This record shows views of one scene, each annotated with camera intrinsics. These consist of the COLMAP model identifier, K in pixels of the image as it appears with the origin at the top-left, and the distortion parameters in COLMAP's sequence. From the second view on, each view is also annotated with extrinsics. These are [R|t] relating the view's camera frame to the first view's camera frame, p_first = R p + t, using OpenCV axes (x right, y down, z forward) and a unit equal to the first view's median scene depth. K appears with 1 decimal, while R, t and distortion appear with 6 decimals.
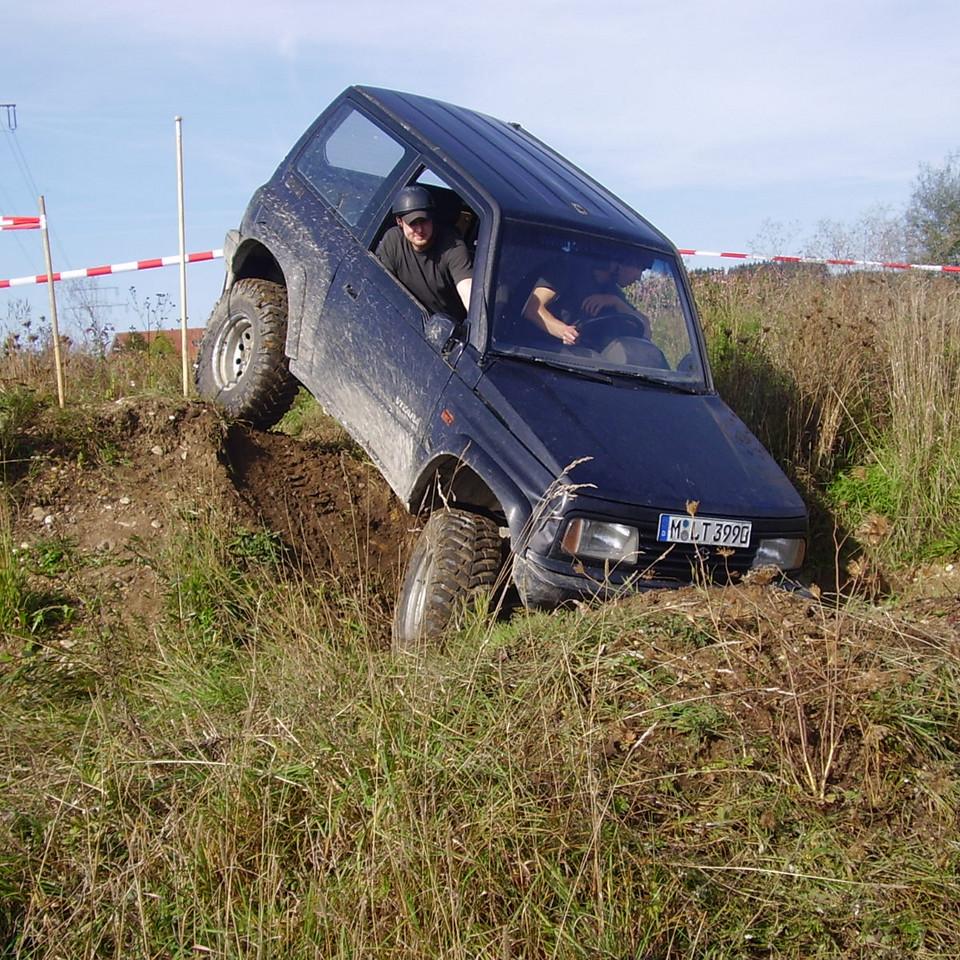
lens RADIAL K [[1686.3, 0, 480.0], [0, 1686.3, 480.0], [0, 0, 1]] dist [-0.122771, -0.001122]
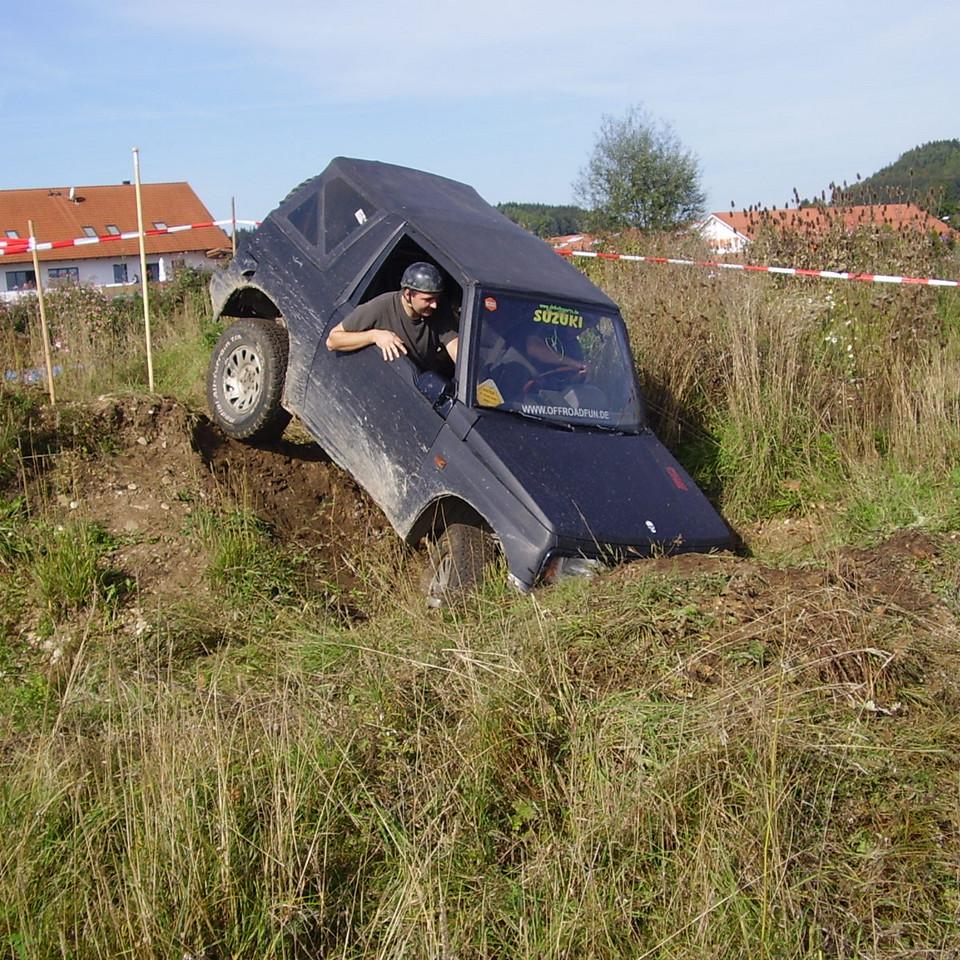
lens RADIAL K [[1686.3, 0, 480.0], [0, 1686.3, 480.0], [0, 0, 1]] dist [-0.122771, -0.001122]
pose [[0.980381, -0.026277, 0.195352, -0.188222], [0.019048, 0.999066, 0.038790, -0.030903], [-0.196189, -0.034308, 0.979966, -0.183689]]
